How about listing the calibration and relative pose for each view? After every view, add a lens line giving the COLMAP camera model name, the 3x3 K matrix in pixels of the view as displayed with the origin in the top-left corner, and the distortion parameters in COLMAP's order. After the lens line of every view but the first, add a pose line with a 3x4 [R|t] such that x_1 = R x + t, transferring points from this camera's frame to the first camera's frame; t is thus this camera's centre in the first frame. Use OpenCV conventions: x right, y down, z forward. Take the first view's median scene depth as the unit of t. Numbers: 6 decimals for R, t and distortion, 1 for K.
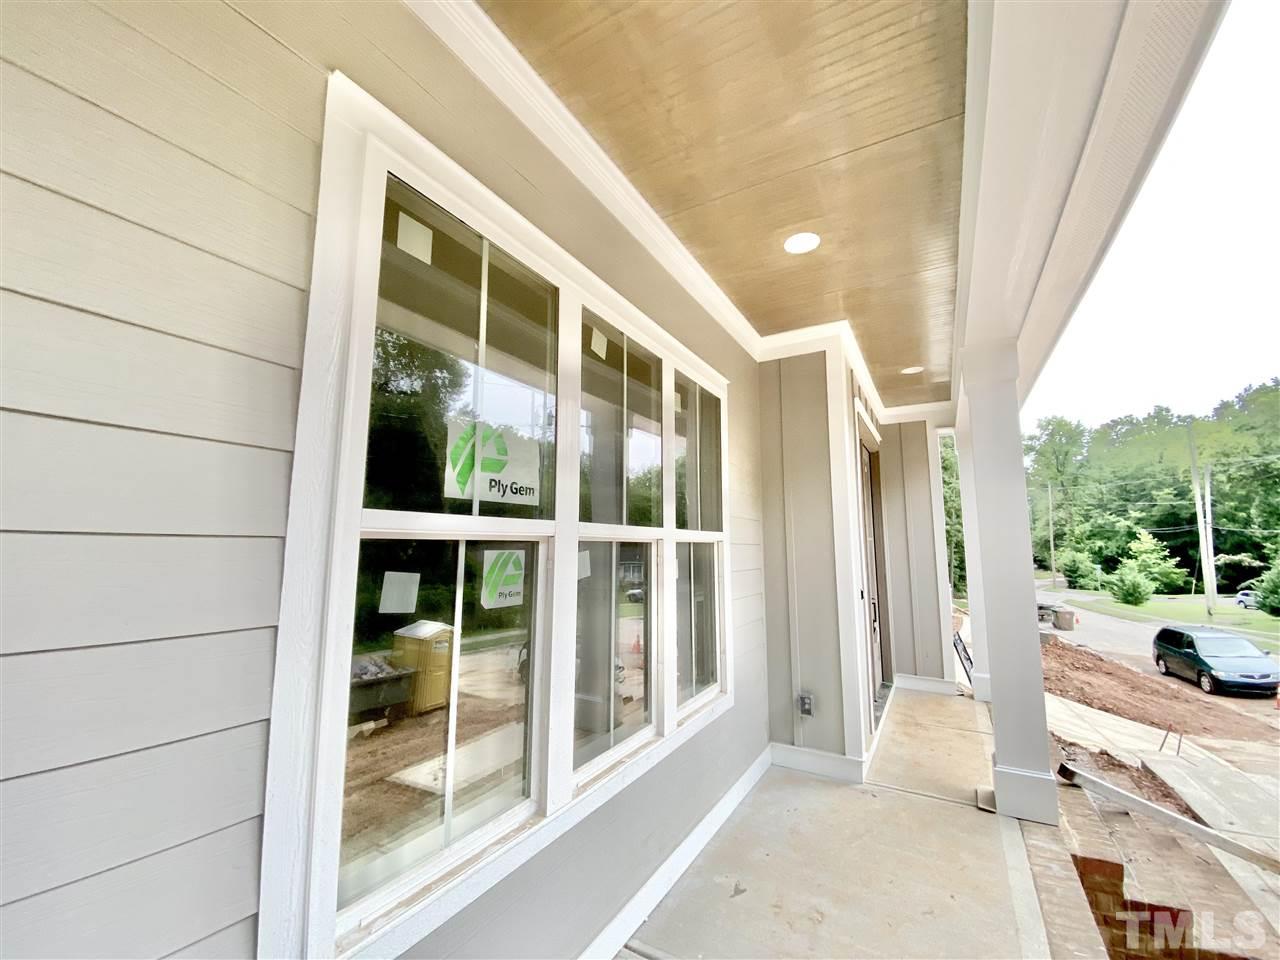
lens RADIAL K [[515.3, 0, 640.0], [0, 515.3, 480.0], [0, 0, 1]] dist [0.033352, -0.031192]
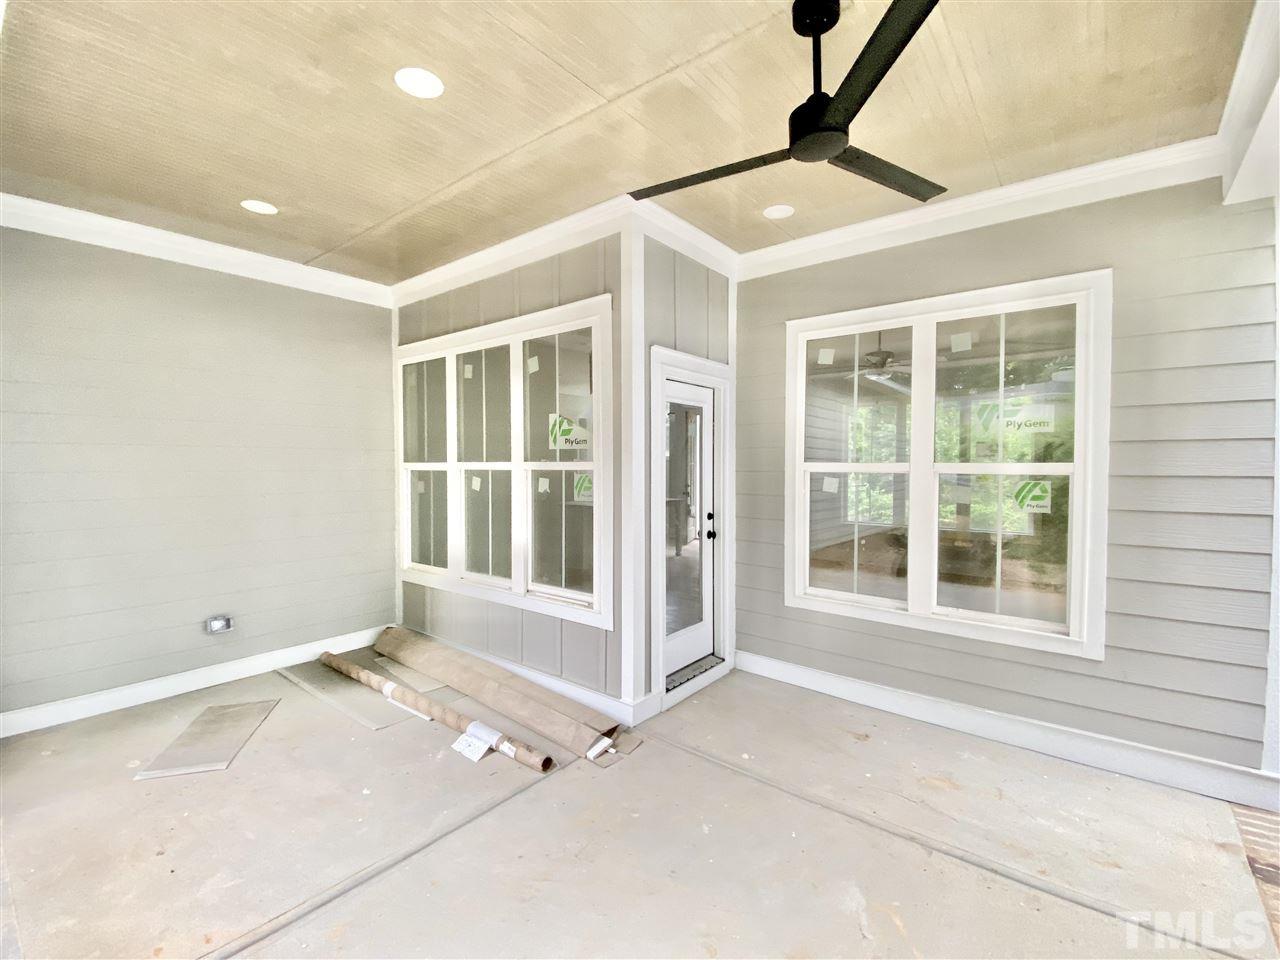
lens RADIAL K [[561.5, 0, 641.9], [0, 561.5, 478.5], [0, 0, 1]] dist [0.041893, -0.032674]
pose [[-0.134560, 0.009501, -0.990860, 1.913817], [0.121407, 0.992578, -0.006969, 0.208493], [0.983440, -0.121235, -0.134715, 1.598940]]
